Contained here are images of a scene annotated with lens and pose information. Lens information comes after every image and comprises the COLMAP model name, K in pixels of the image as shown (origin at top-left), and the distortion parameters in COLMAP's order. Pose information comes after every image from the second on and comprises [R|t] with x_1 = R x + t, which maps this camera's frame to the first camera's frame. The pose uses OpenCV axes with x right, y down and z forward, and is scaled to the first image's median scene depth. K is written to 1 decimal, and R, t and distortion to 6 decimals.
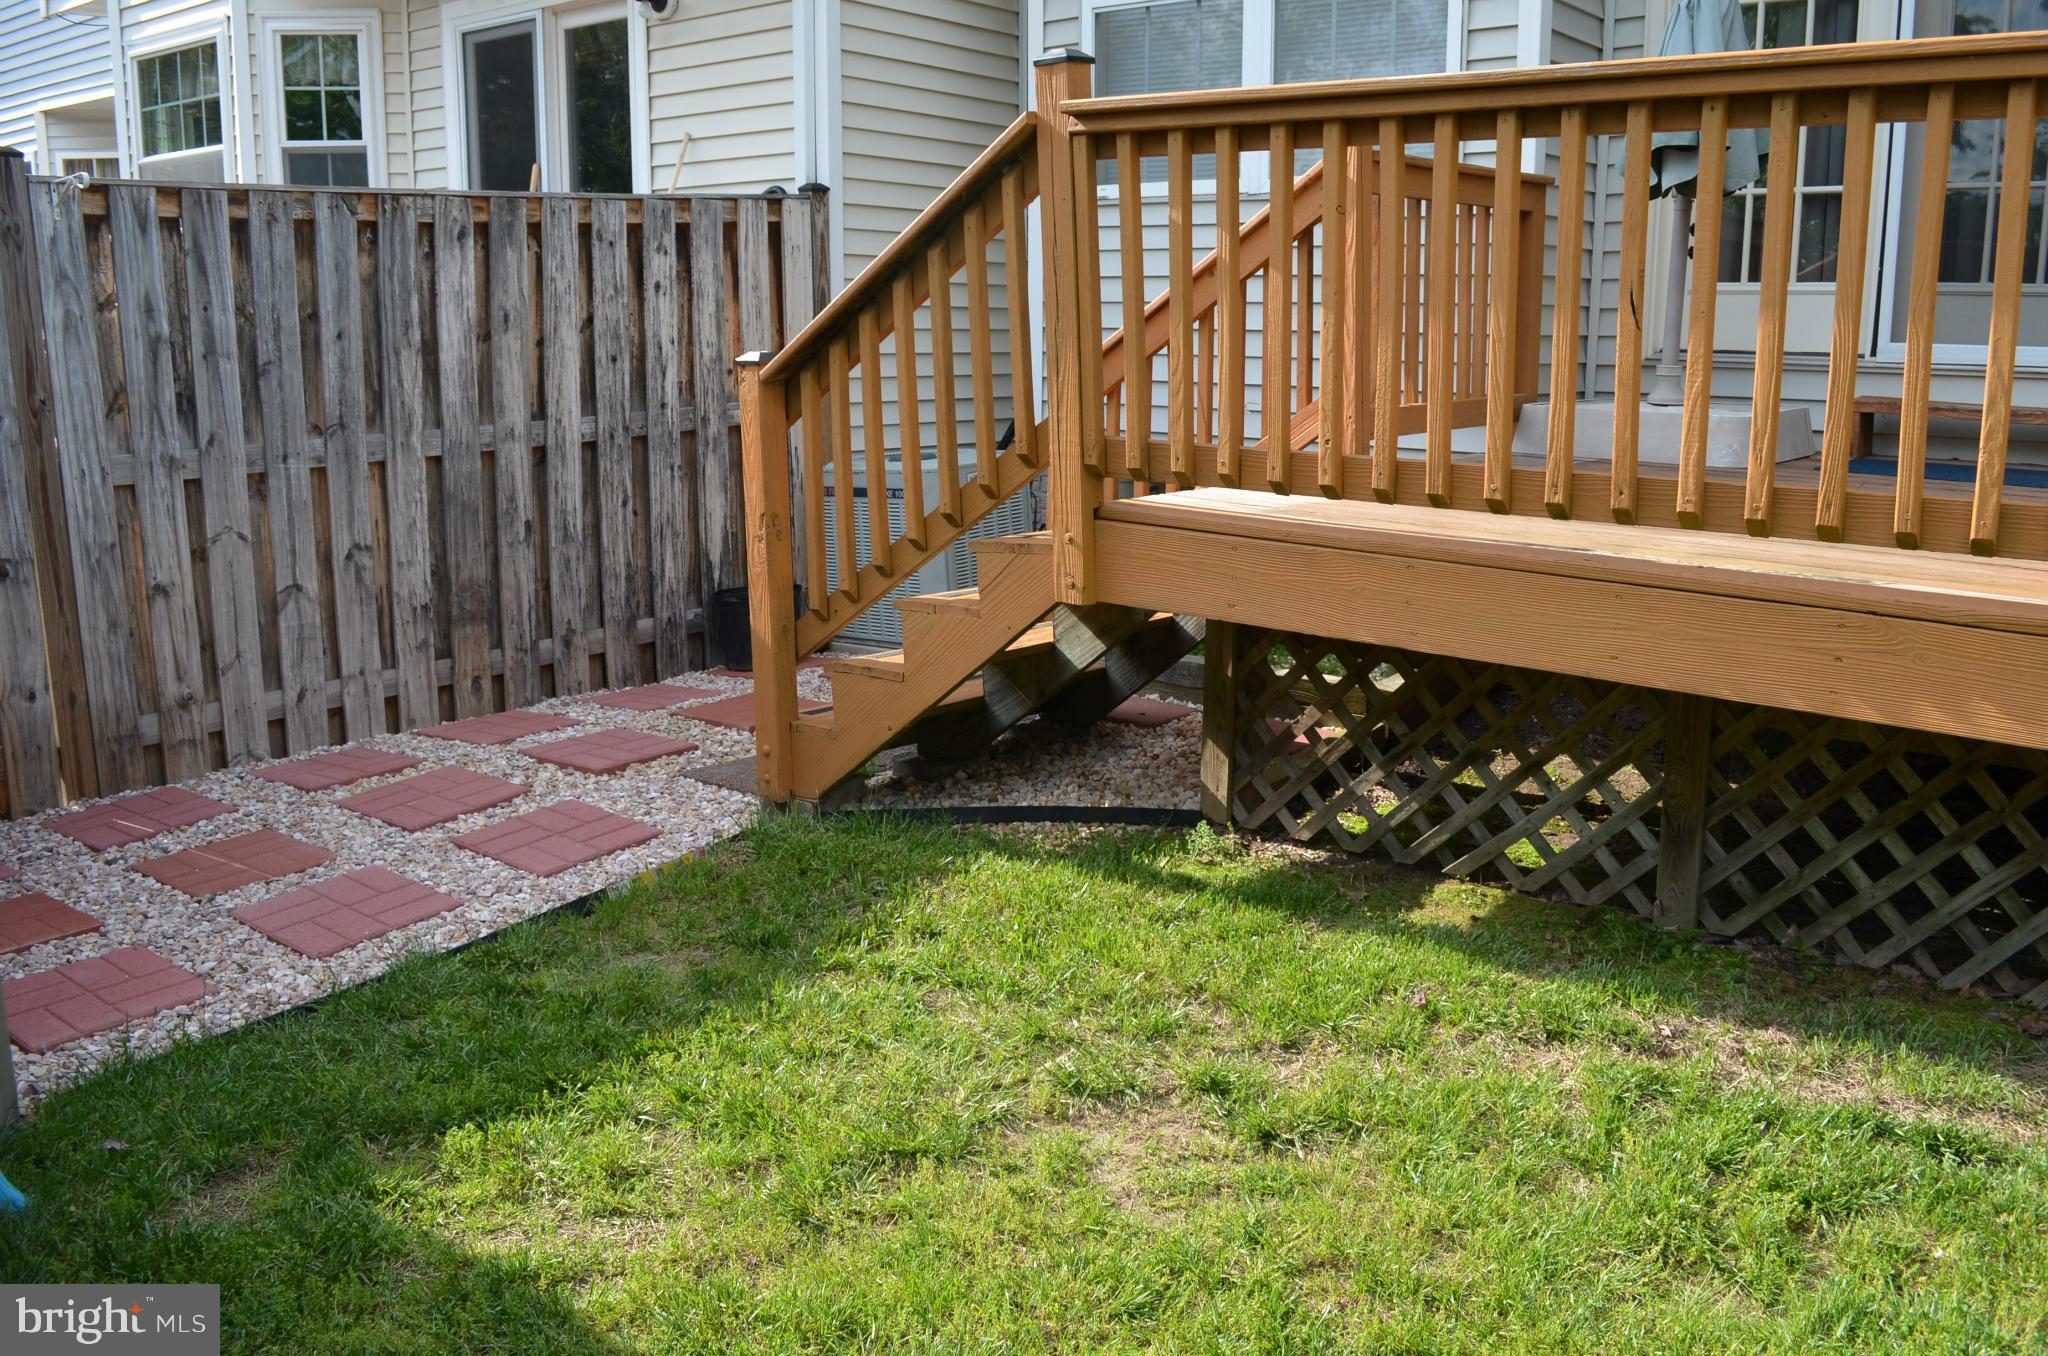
lens RADIAL K [[1631.9, 0, 1010.9], [0, 1631.9, 671.9], [0, 0, 1]] dist [-0.074958, 0.005622]
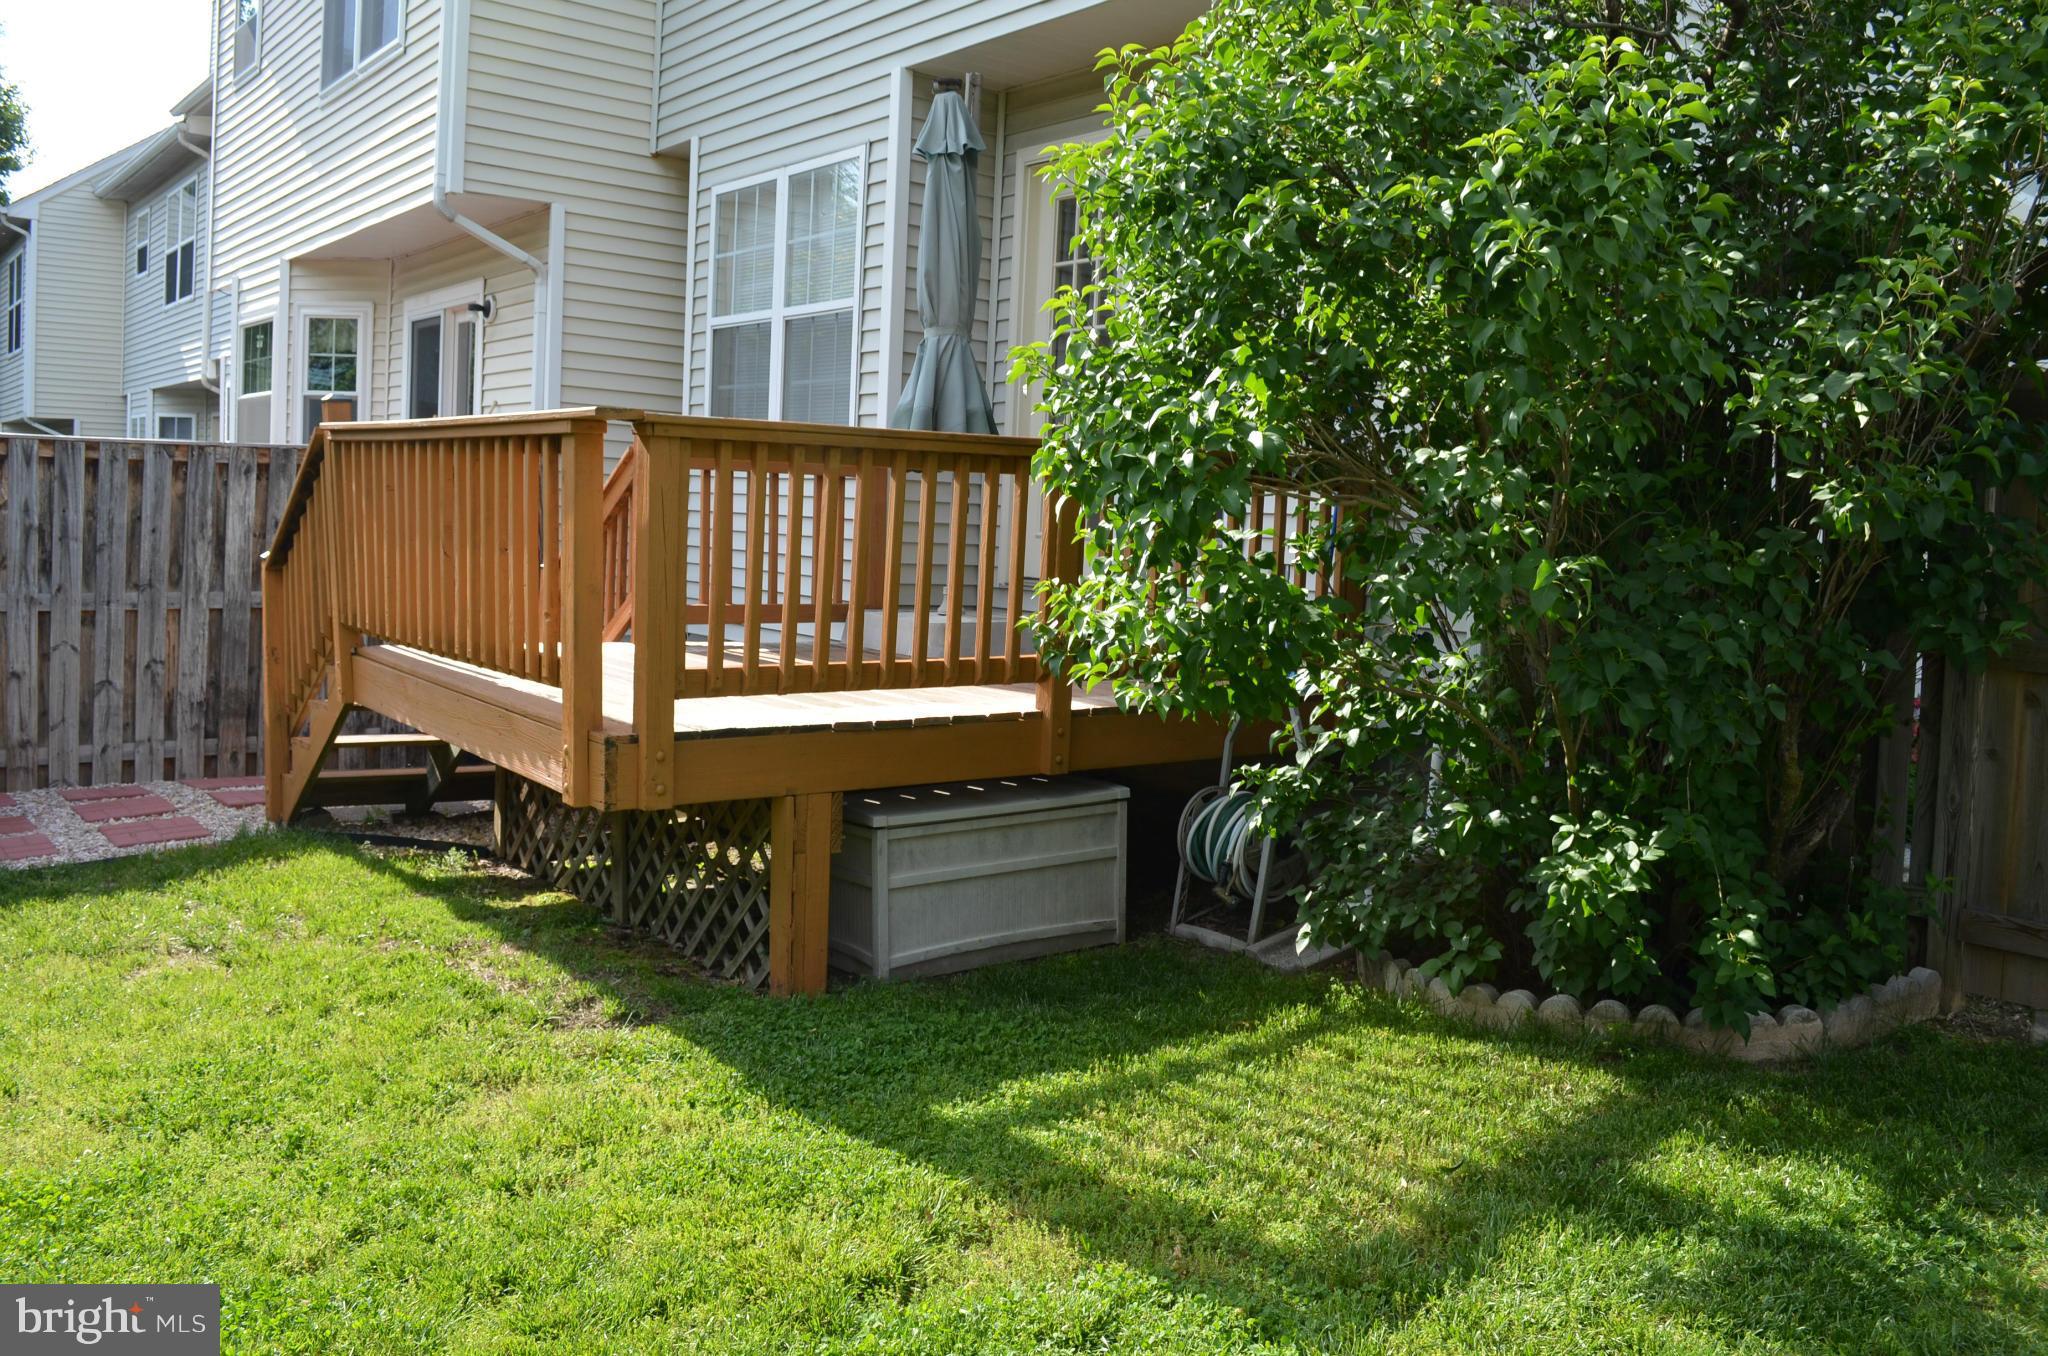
lens RADIAL K [[1631.9, 0, 1036.3], [0, 1631.9, 672.2], [0, 0, 1]] dist [-0.074958, 0.005622]
pose [[0.972312, 0.064977, -0.224469, 0.824010], [-0.092128, 0.989352, -0.112675, 0.031864], [0.214758, 0.130235, 0.967945, -0.351017]]
